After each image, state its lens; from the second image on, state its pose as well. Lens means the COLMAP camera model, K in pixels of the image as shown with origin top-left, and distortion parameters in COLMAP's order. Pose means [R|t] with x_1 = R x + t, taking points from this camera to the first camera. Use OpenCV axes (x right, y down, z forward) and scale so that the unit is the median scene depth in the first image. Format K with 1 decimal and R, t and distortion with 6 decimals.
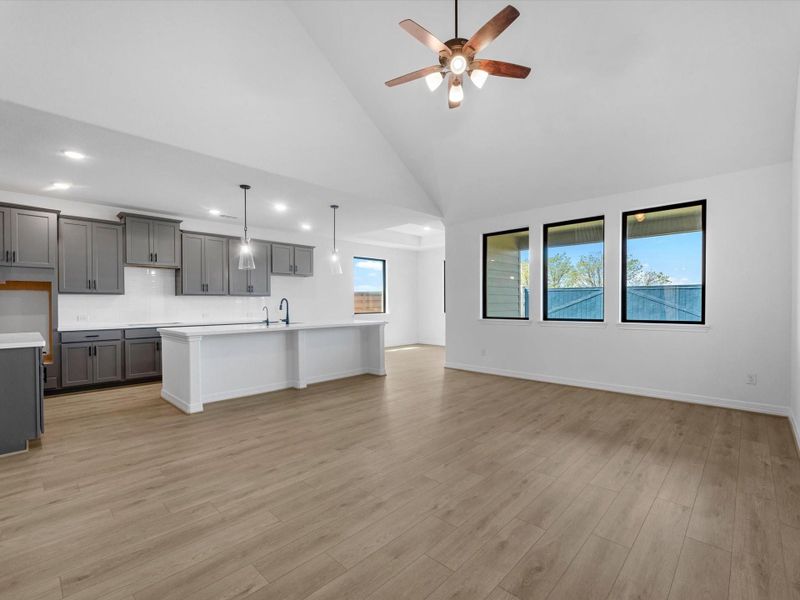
lens RADIAL K [[367.9, 0, 403.3], [0, 367.9, 305.5], [0, 0, 1]] dist [0.000708, -0.000407]
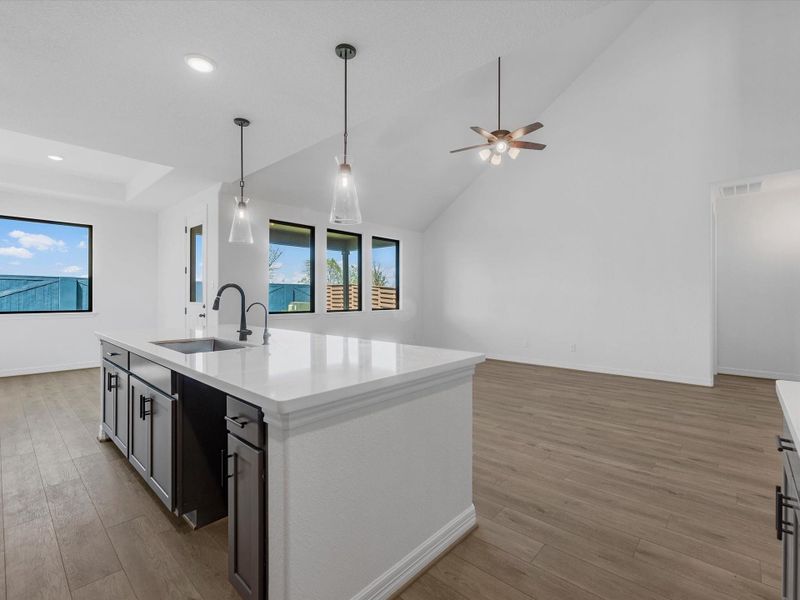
lens RADIAL K [[367.5, 0, 400.0], [0, 367.5, 300.0], [0, 0, 1]] dist [-0.004504, -0.000516]
pose [[-0.017951, -0.002700, 0.999835, -1.281138], [0.009146, 0.999954, 0.002865, -0.000578], [-0.999797, 0.009196, -0.017925, 1.336959]]
